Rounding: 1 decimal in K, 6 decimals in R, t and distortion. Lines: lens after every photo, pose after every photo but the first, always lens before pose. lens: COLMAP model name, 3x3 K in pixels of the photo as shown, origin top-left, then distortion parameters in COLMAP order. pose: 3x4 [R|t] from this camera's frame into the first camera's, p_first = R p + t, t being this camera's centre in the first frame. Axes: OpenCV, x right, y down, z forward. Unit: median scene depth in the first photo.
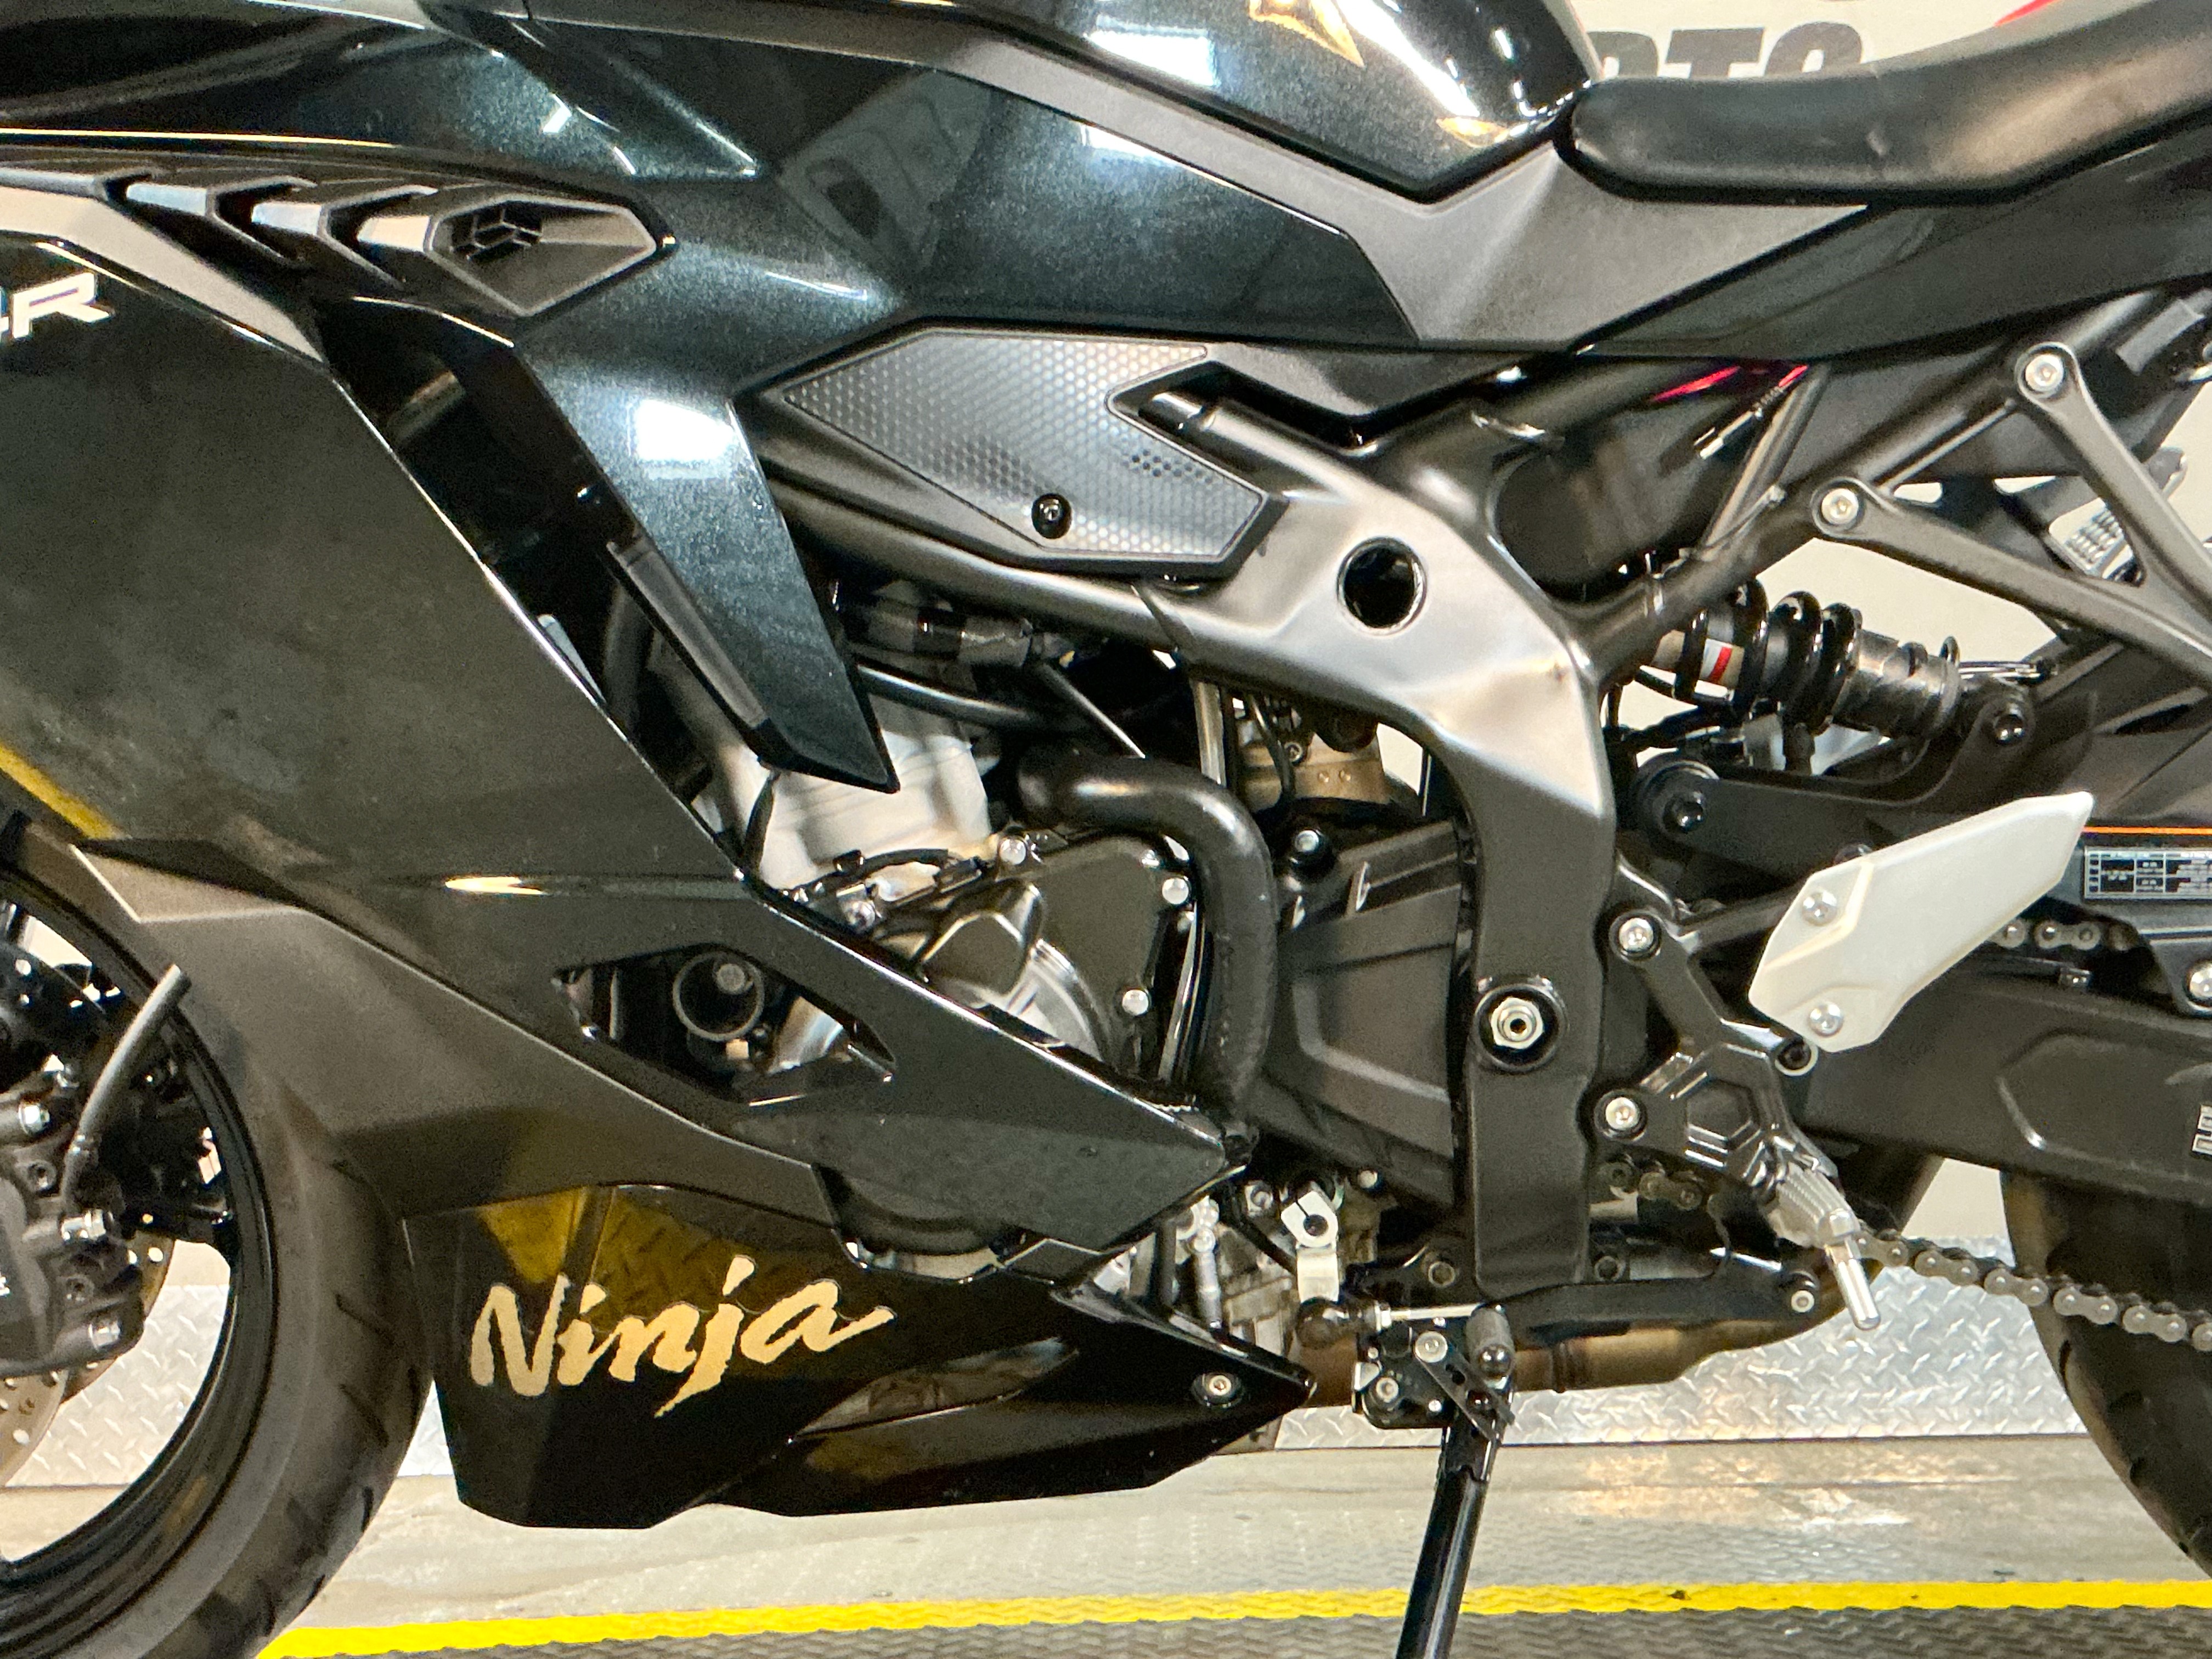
lens RADIAL K [[2811.6, 0, 1108.1], [0, 2811.6, 831.2], [0, 0, 1]] dist [0.098245, 0.000000]
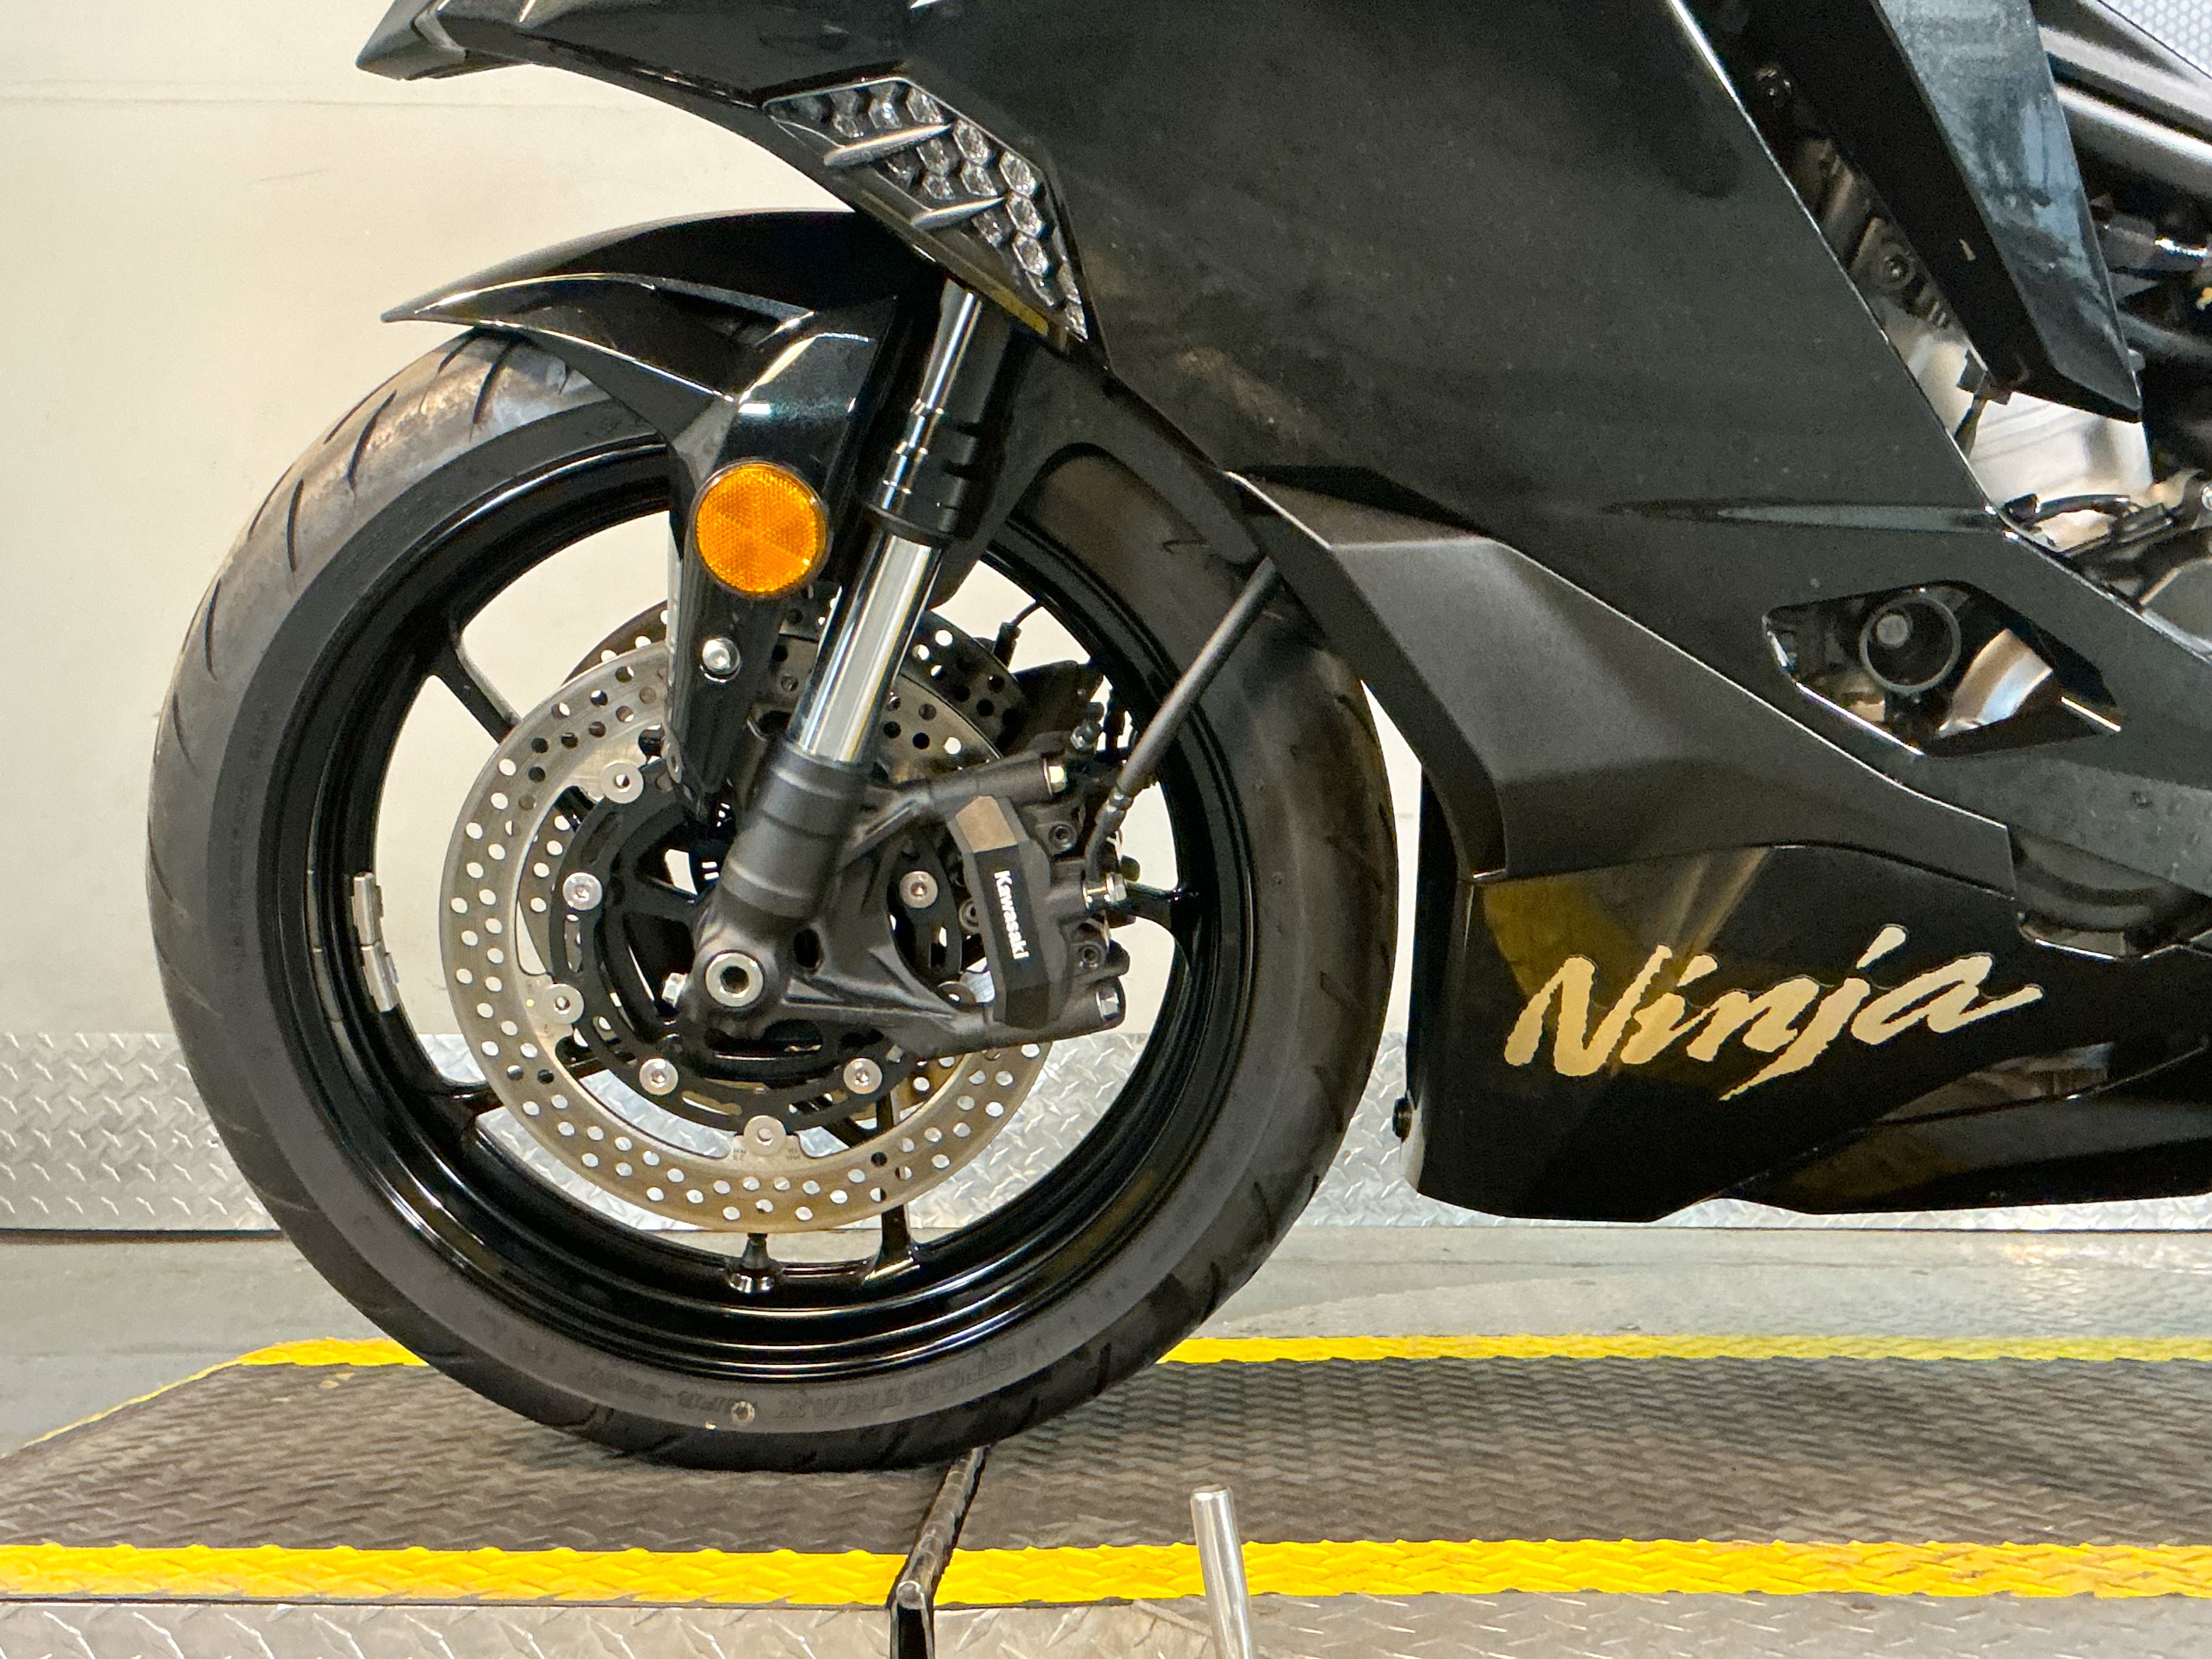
lens RADIAL K [[2811.6, 0, 1129.2], [0, 2811.6, 825.2], [0, 0, 1]] dist [0.098245, 0.000000]
pose [[0.999710, 0.020939, -0.011892, -0.366127], [-0.020248, 0.998251, 0.055536, 0.067987], [0.013034, -0.055279, 0.998386, 0.051615]]
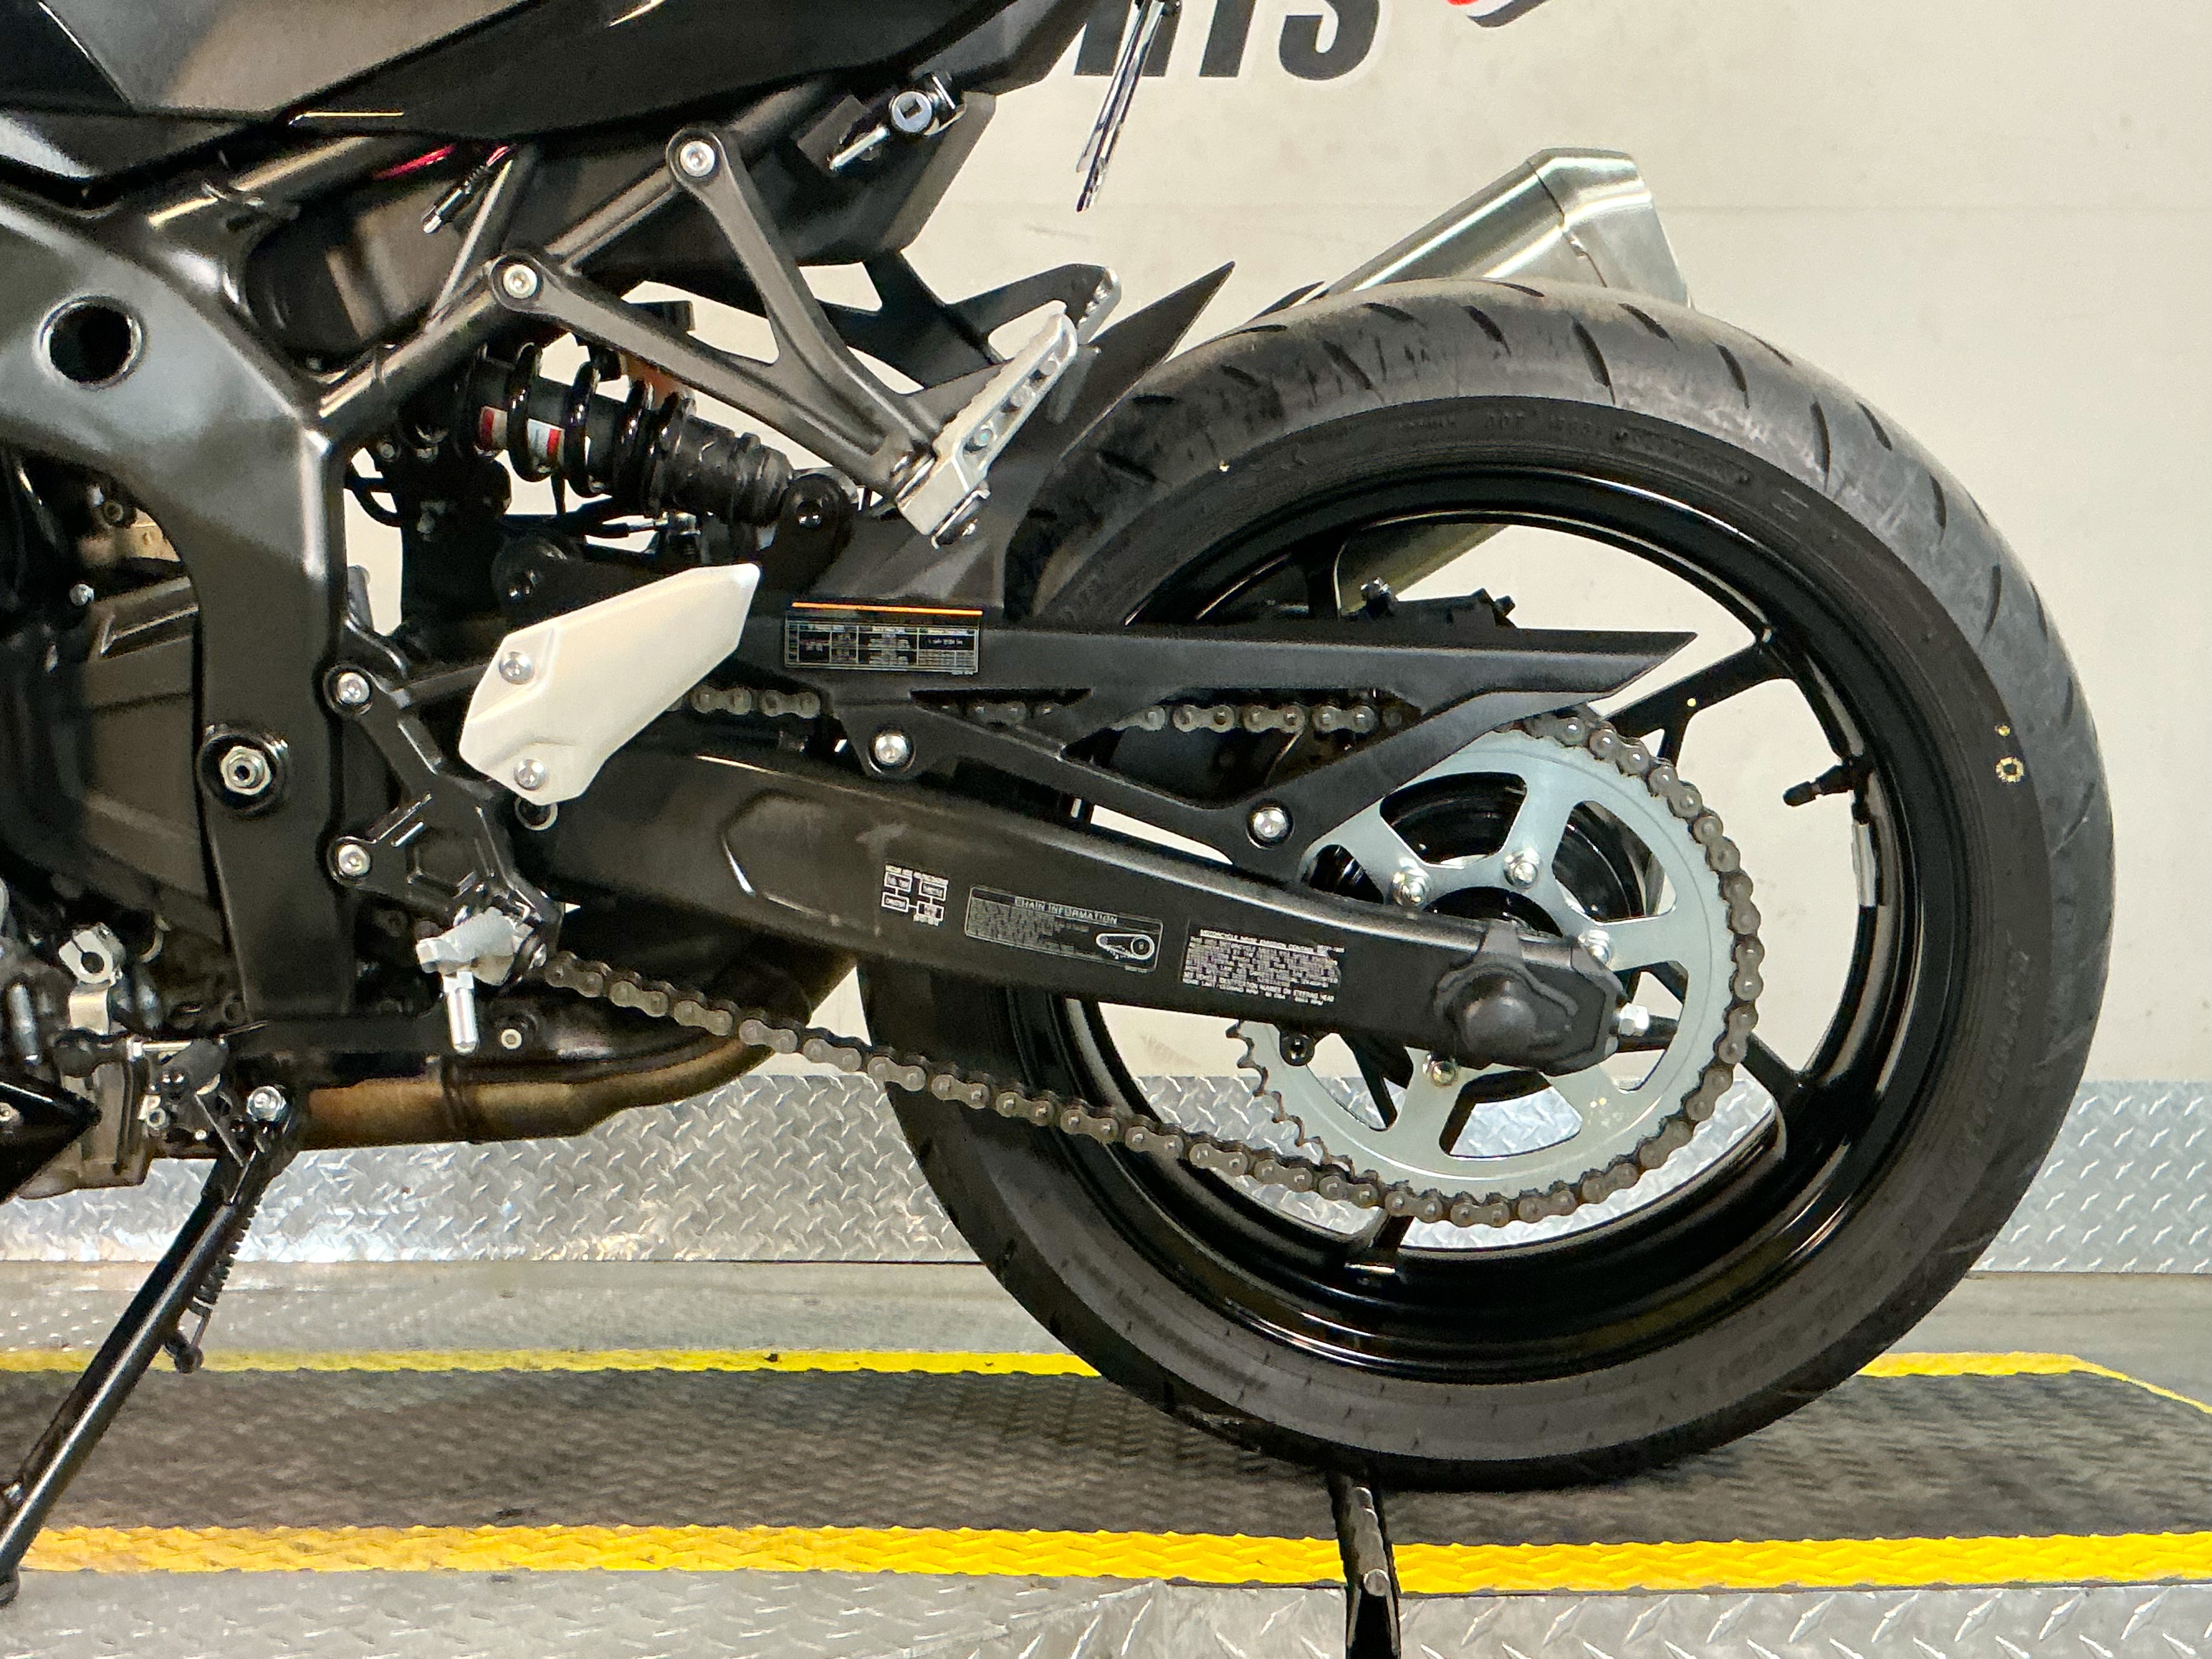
lens RADIAL K [[2720.9, 0, 1110.8], [0, 2720.9, 825.0], [0, 0, 1]] dist [0.106193, 0.000000]
pose [[0.999398, 0.028545, -0.019706, 0.486791], [-0.027762, 0.998856, 0.038936, 0.039559], [0.020794, -0.038365, 0.999047, -0.016959]]
